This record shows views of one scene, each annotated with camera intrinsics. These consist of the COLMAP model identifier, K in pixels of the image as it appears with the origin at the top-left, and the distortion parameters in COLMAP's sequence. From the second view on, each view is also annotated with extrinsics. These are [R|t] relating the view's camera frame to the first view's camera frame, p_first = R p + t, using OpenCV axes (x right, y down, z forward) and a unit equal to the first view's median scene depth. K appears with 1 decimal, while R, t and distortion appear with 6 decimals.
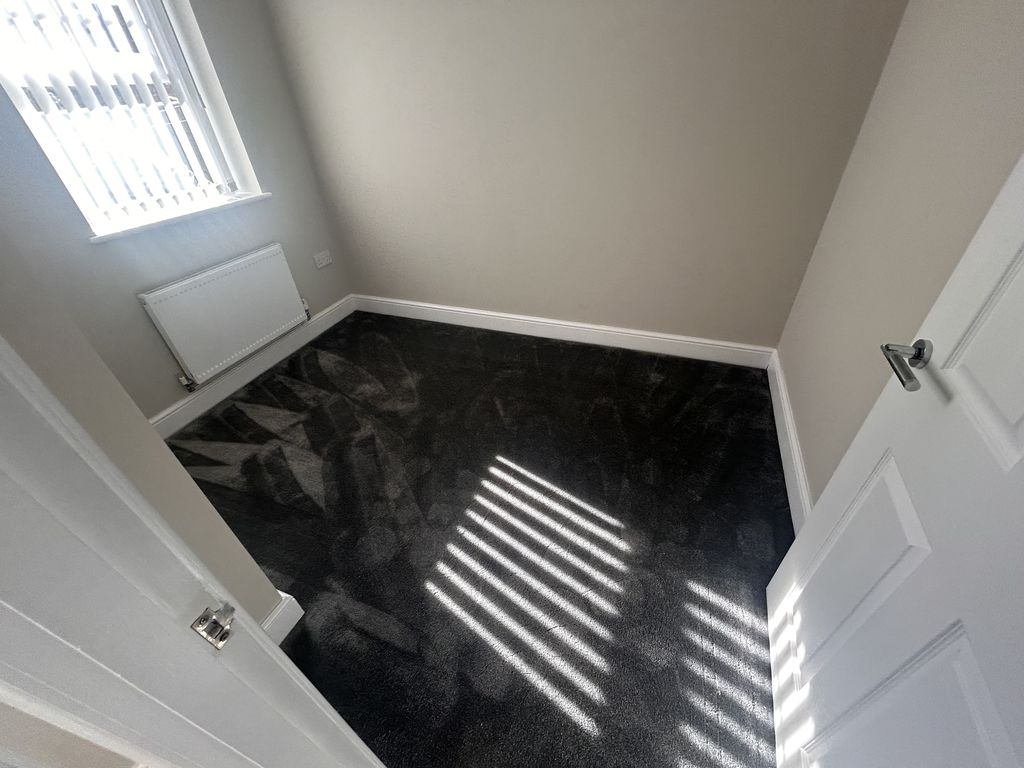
lens RADIAL K [[406.5, 0, 512.0], [0, 406.5, 384.0], [0, 0, 1]] dist [-0.007497, -0.000225]
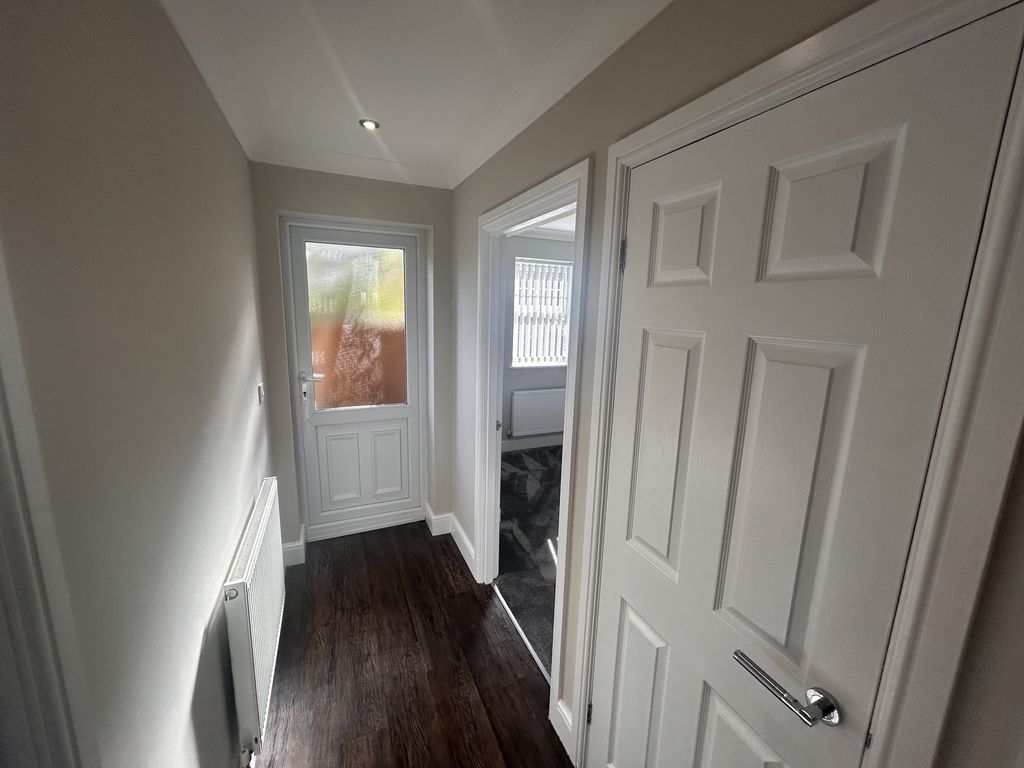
lens RADIAL K [[406.5, 0, 512.0], [0, 406.5, 384.0], [0, 0, 1]] dist [-0.007497, -0.000225]
pose [[0.703137, 0.199710, -0.682432, 0.633744], [-0.466983, 0.853455, -0.231392, 0.275260], [0.536214, 0.481384, 0.693357, -0.620887]]
